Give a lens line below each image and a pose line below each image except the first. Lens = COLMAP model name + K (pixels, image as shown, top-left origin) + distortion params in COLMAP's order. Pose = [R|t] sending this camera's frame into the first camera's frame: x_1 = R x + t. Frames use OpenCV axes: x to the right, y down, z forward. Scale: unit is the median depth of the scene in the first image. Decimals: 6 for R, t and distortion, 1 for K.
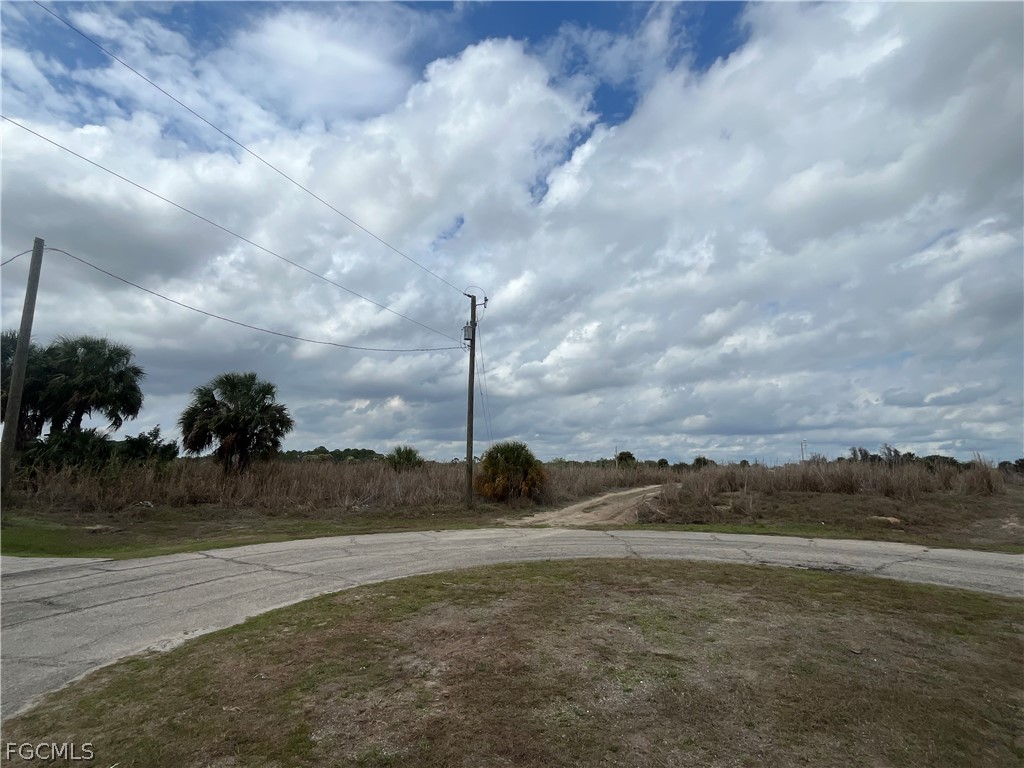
lens RADIAL K [[497.5, 0, 508.3], [0, 497.5, 385.6], [0, 0, 1]] dist [-0.020061, -0.000191]
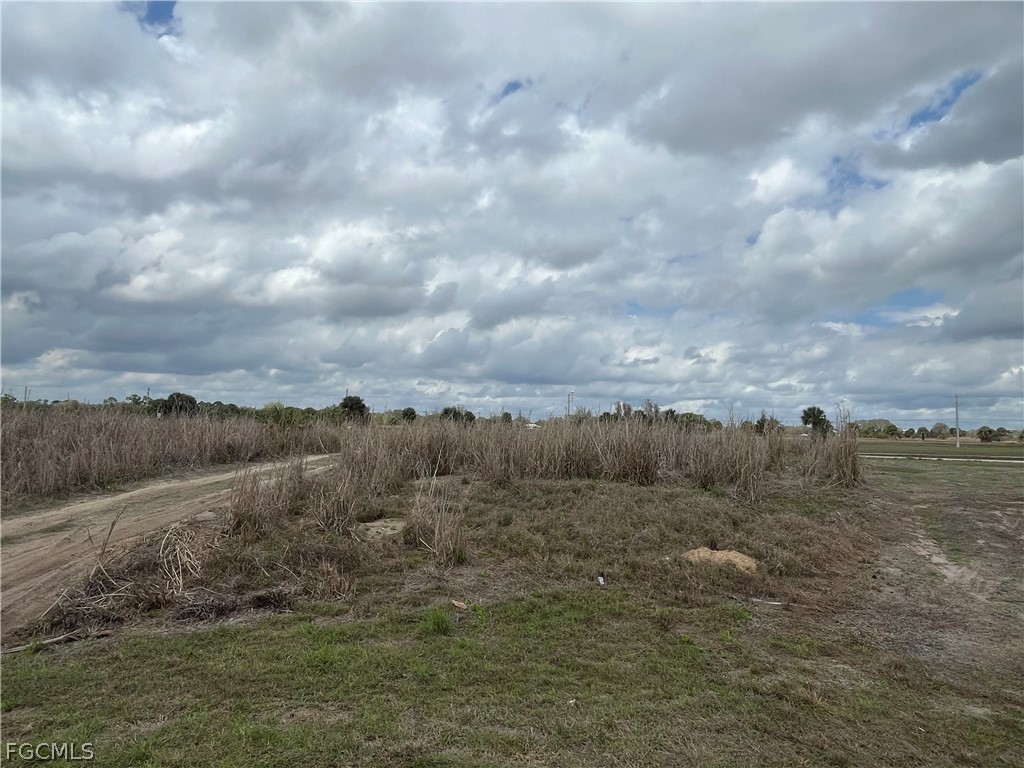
lens RADIAL K [[612.7, 0, 512.3], [0, 612.7, 384.6], [0, 0, 1]] dist [0.000171, -0.000167]
pose [[0.904204, 0.046212, 0.424593, 0.293470], [-0.092876, 0.991614, 0.089862, 0.072009], [-0.416880, -0.120688, 0.900914, 0.494954]]
